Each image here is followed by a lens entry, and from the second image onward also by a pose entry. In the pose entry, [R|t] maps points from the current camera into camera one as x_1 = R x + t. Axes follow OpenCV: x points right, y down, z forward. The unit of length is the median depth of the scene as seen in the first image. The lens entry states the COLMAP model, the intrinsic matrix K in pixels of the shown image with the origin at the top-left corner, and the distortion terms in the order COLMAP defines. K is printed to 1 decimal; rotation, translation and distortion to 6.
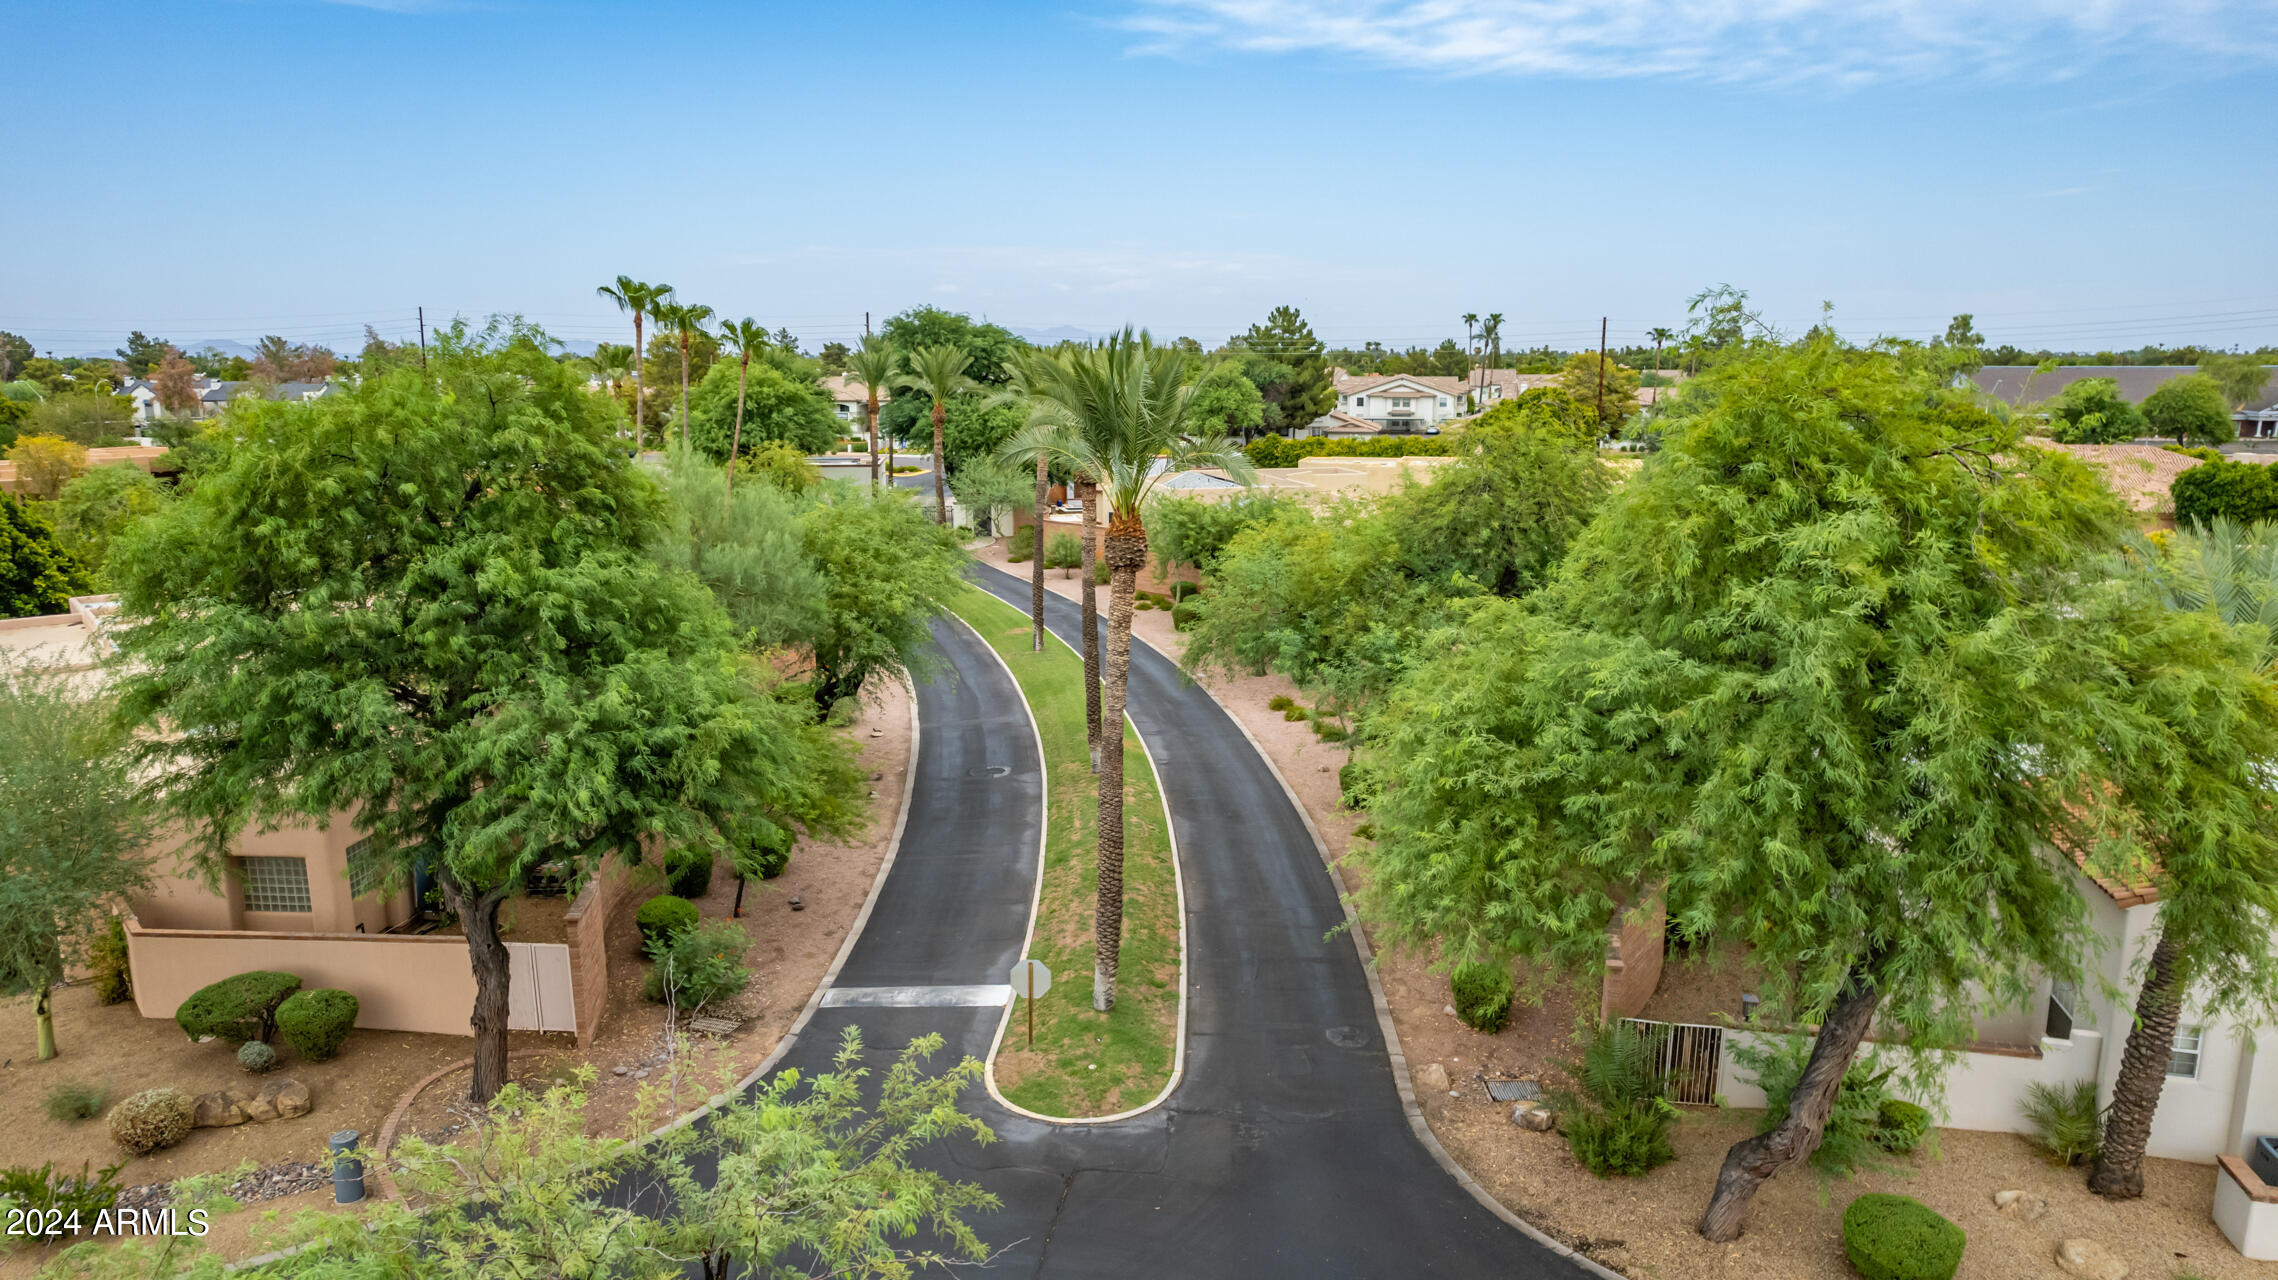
lens RADIAL K [[1482.8, 0, 1139.0], [0, 1482.8, 640.0], [0, 0, 1]] dist [-0.082705, 0.068129]
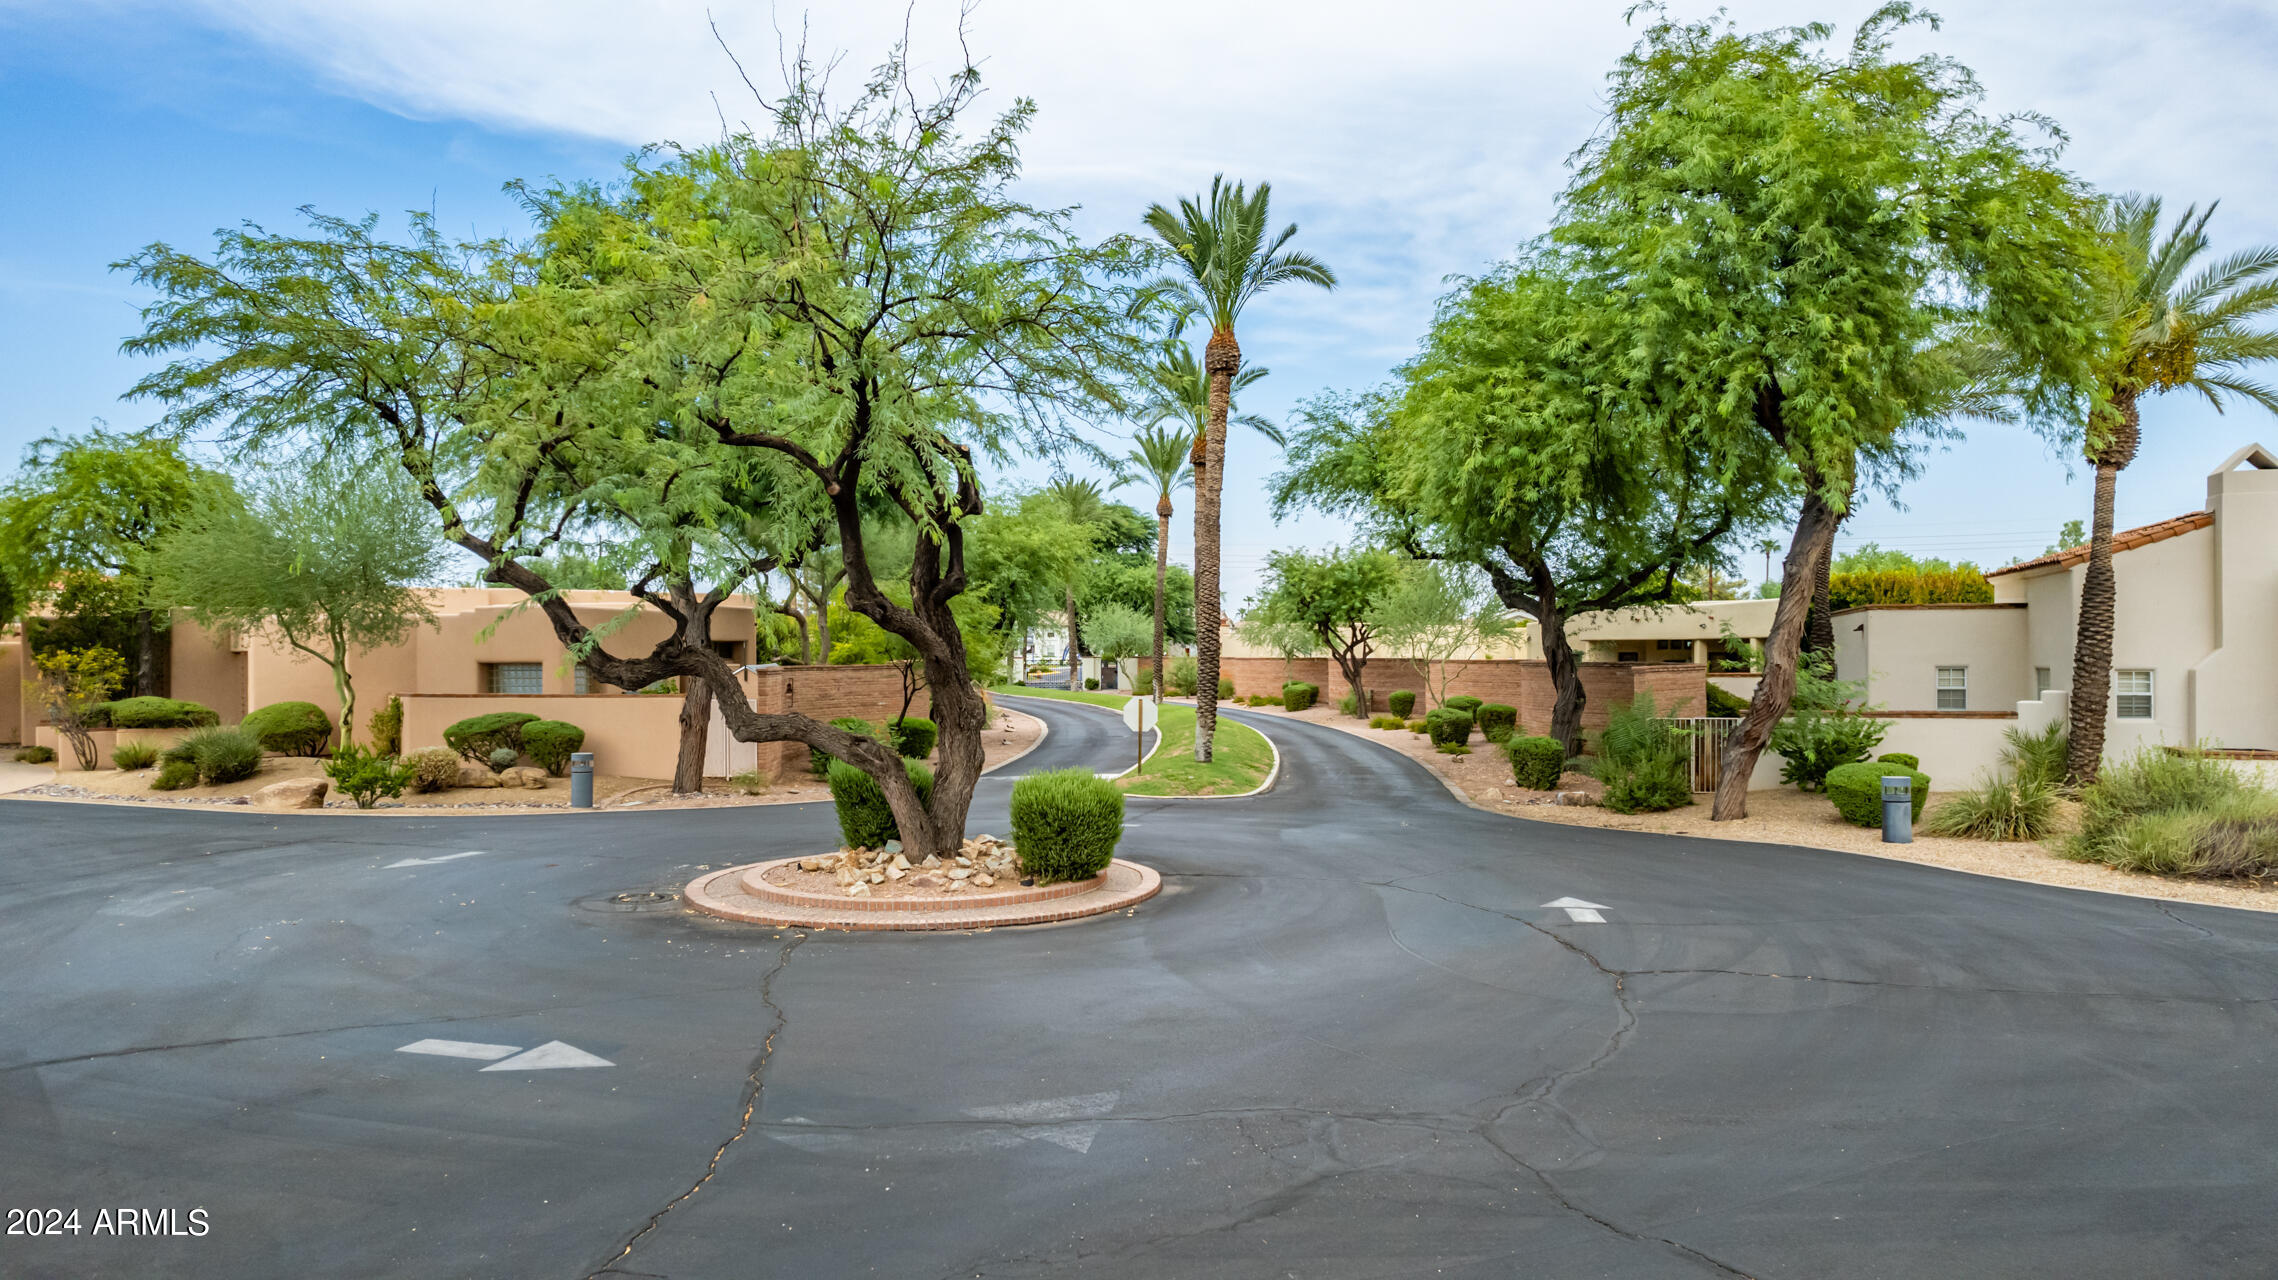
lens RADIAL K [[1482.8, 0, 1139.0], [0, 1482.8, 640.0], [0, 0, 1]] dist [-0.082705, 0.068129]
pose [[0.996334, -0.004045, -0.085450, 0.024669], [-0.011537, 0.983403, -0.181067, 0.384581], [0.084764, 0.181389, 0.979752, -0.168860]]
